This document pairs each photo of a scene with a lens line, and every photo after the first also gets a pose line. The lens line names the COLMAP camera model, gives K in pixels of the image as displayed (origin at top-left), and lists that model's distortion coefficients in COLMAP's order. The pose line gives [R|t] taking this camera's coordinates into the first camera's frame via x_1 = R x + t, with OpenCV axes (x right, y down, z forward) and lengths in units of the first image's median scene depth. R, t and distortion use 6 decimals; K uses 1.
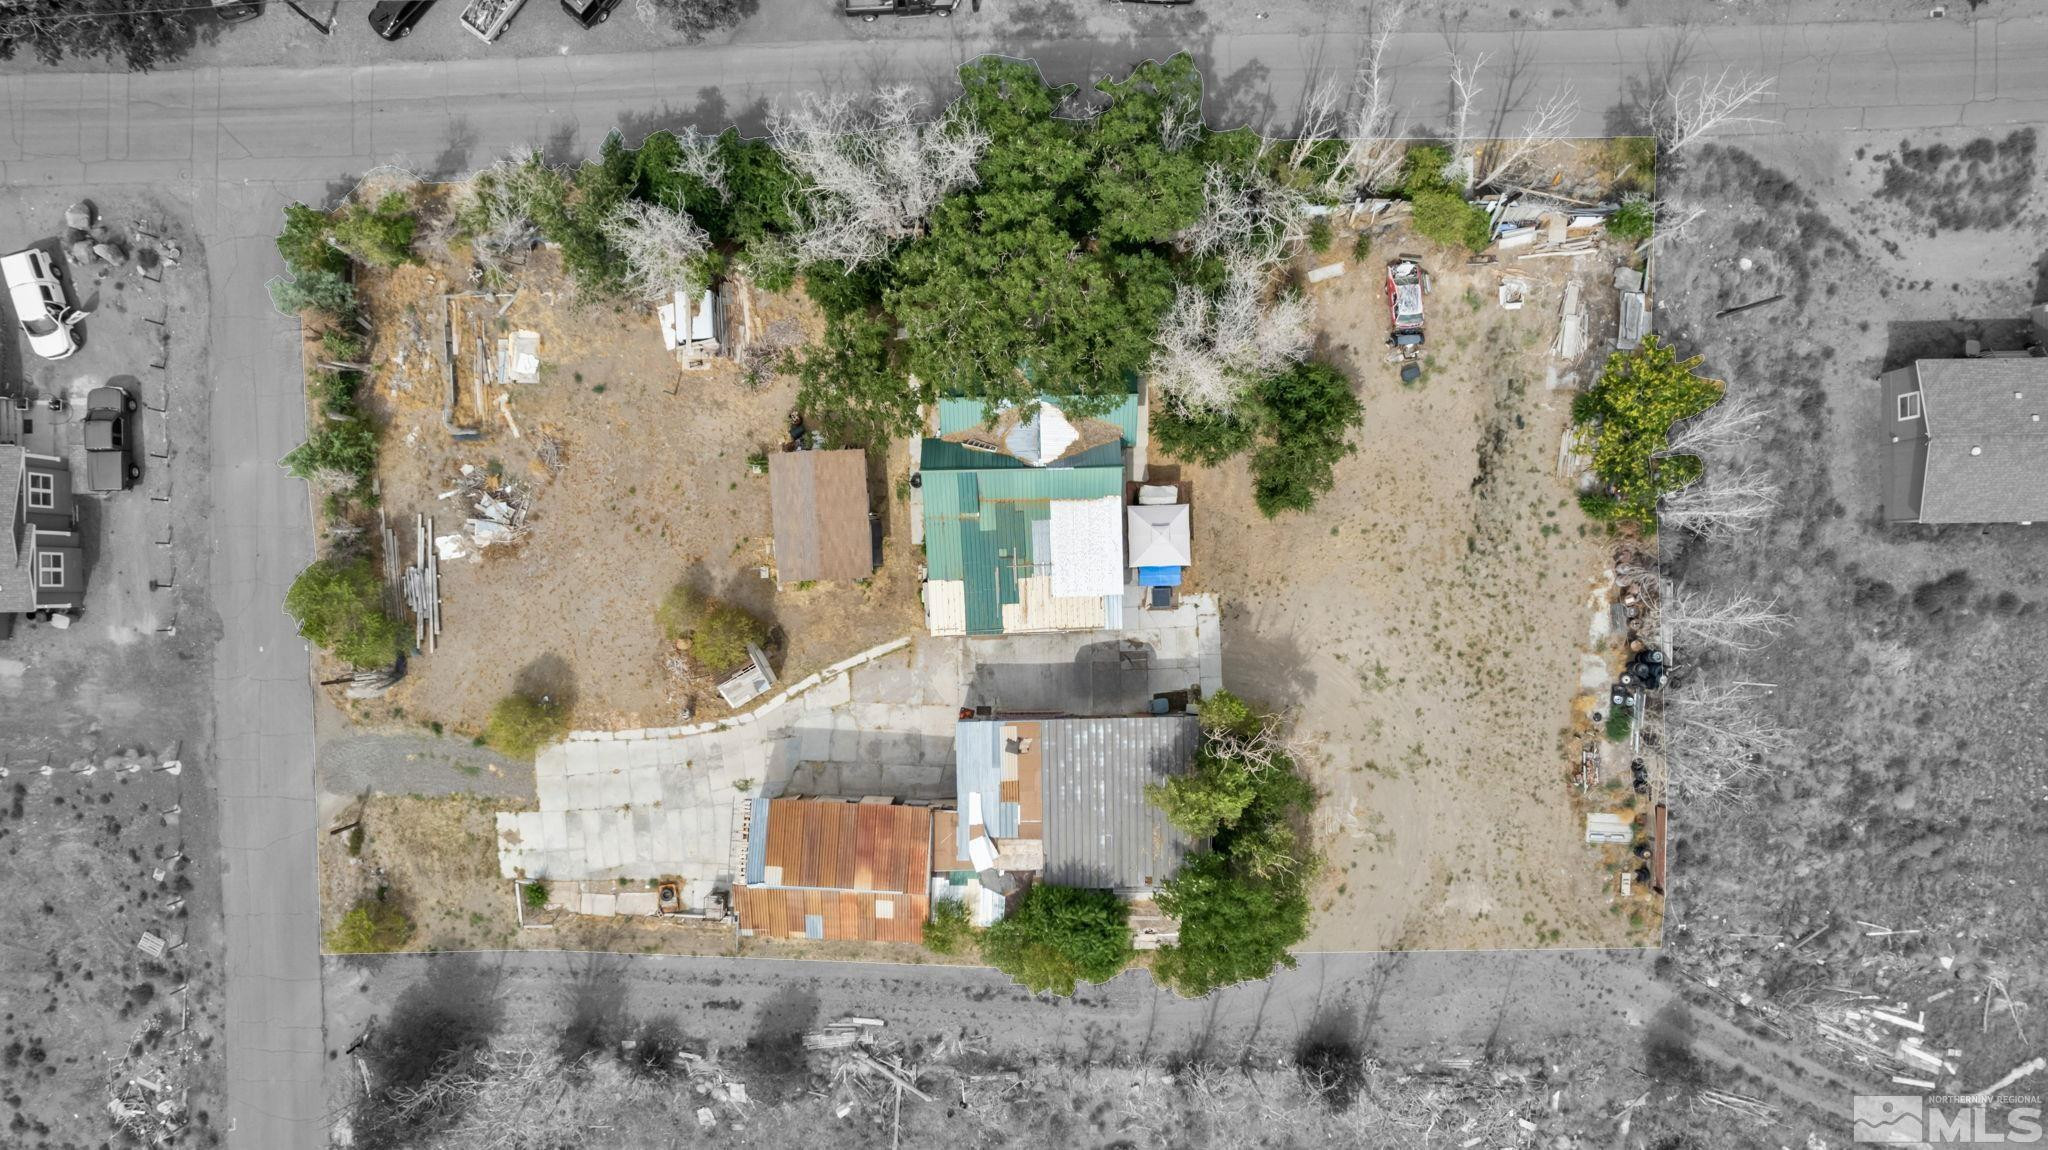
lens RADIAL K [[1314.0, 0, 1029.4], [0, 1314.0, 585.6], [0, 0, 1]] dist [-0.076313, 0.066742]
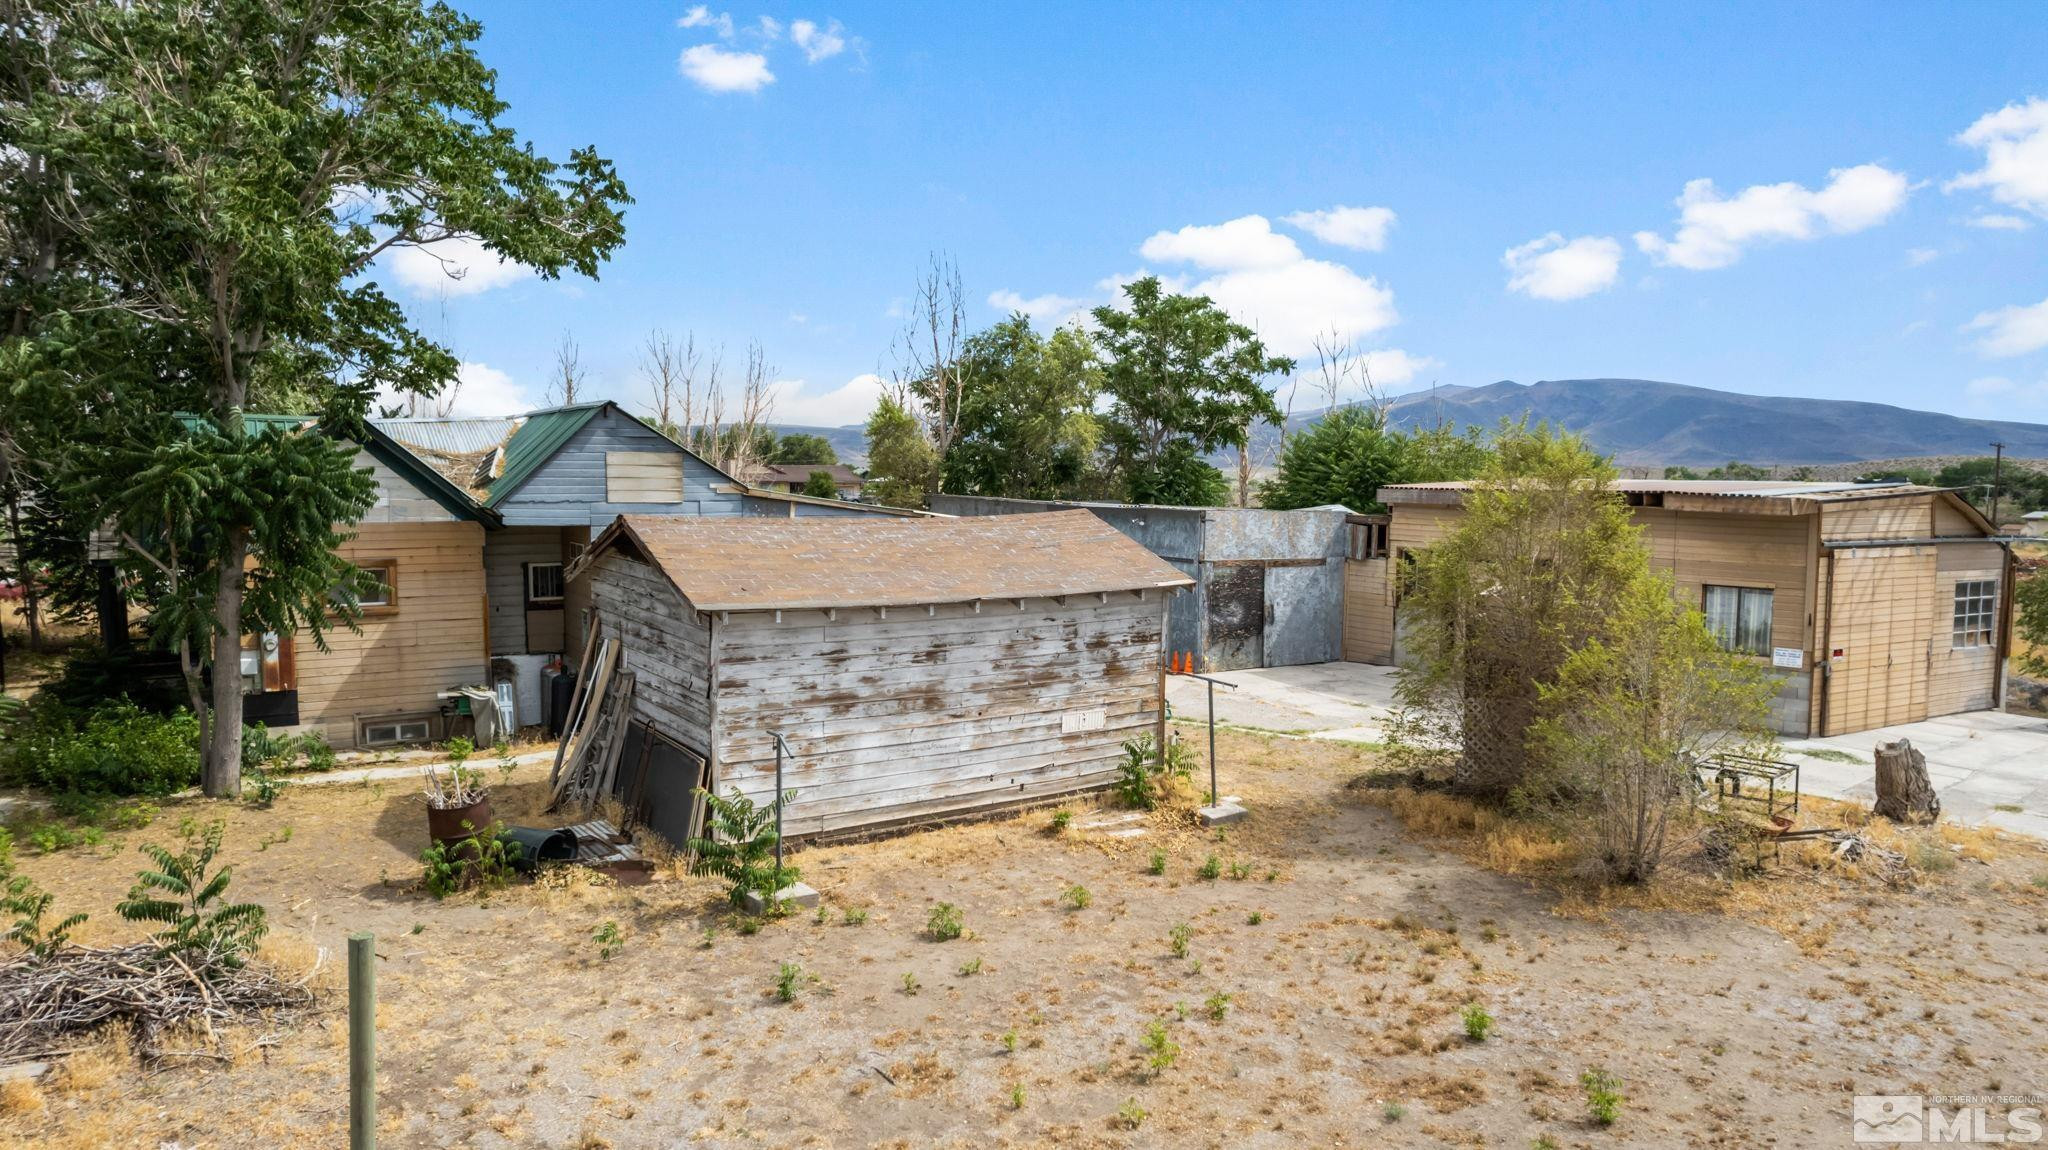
lens RADIAL K [[1314.0, 0, 1029.4], [0, 1314.0, 585.6], [0, 0, 1]] dist [-0.076313, 0.066742]
pose [[-0.511614, -0.075844, 0.855861, -0.372386], [0.859197, -0.038653, 0.510183, -0.149931], [-0.005613, 0.996370, 0.084941, 0.938031]]
